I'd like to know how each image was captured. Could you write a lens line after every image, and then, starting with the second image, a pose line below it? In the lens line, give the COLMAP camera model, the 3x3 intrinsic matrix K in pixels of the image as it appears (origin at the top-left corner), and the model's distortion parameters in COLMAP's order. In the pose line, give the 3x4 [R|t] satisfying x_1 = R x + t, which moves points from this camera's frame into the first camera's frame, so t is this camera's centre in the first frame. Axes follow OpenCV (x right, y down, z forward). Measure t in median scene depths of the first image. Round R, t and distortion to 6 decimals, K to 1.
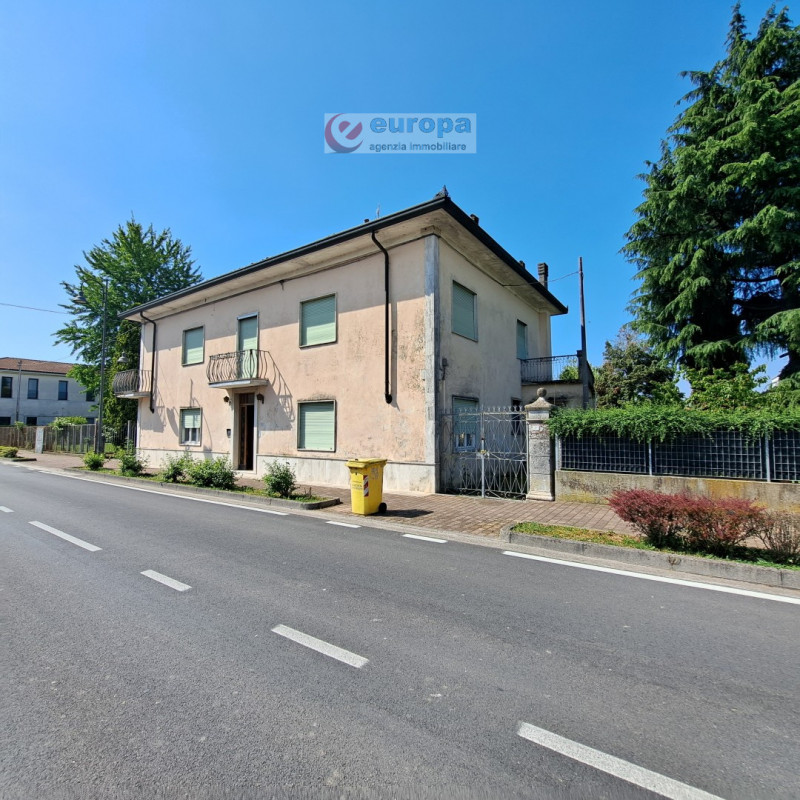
lens RADIAL K [[412.5, 0, 401.7], [0, 412.5, 392.1], [0, 0, 1]] dist [-0.007762, -0.002932]
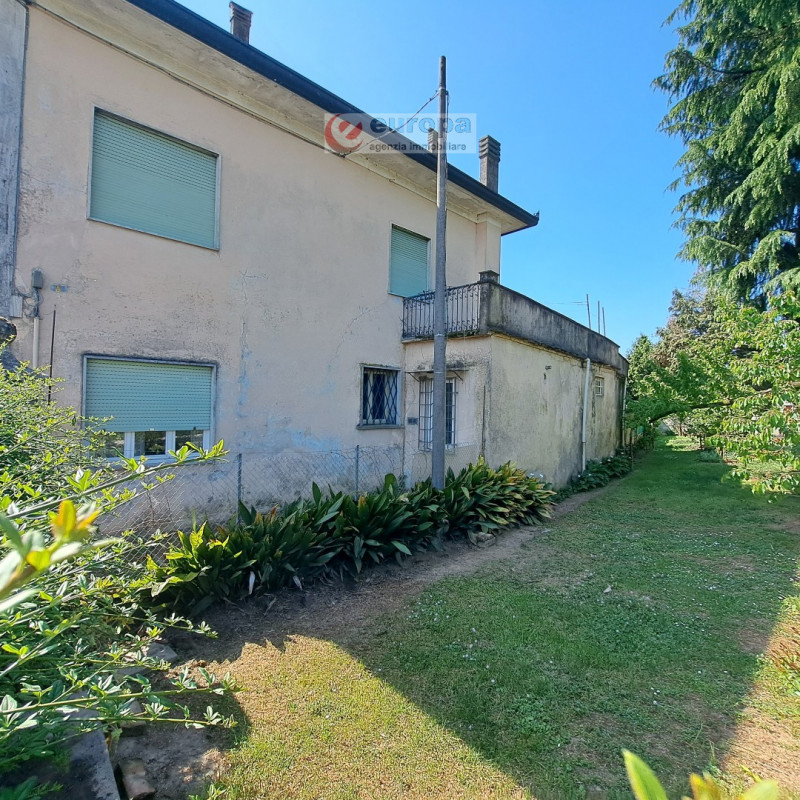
lens RADIAL K [[416.0, 0, 400.0], [0, 416.0, 400.0], [0, 0, 1]] dist [-0.001788, -0.012226]
pose [[0.976247, 0.020572, -0.215682, 0.433784], [-0.003549, 0.996867, 0.079018, 0.016893], [0.216631, -0.076375, 0.973261, 0.449433]]
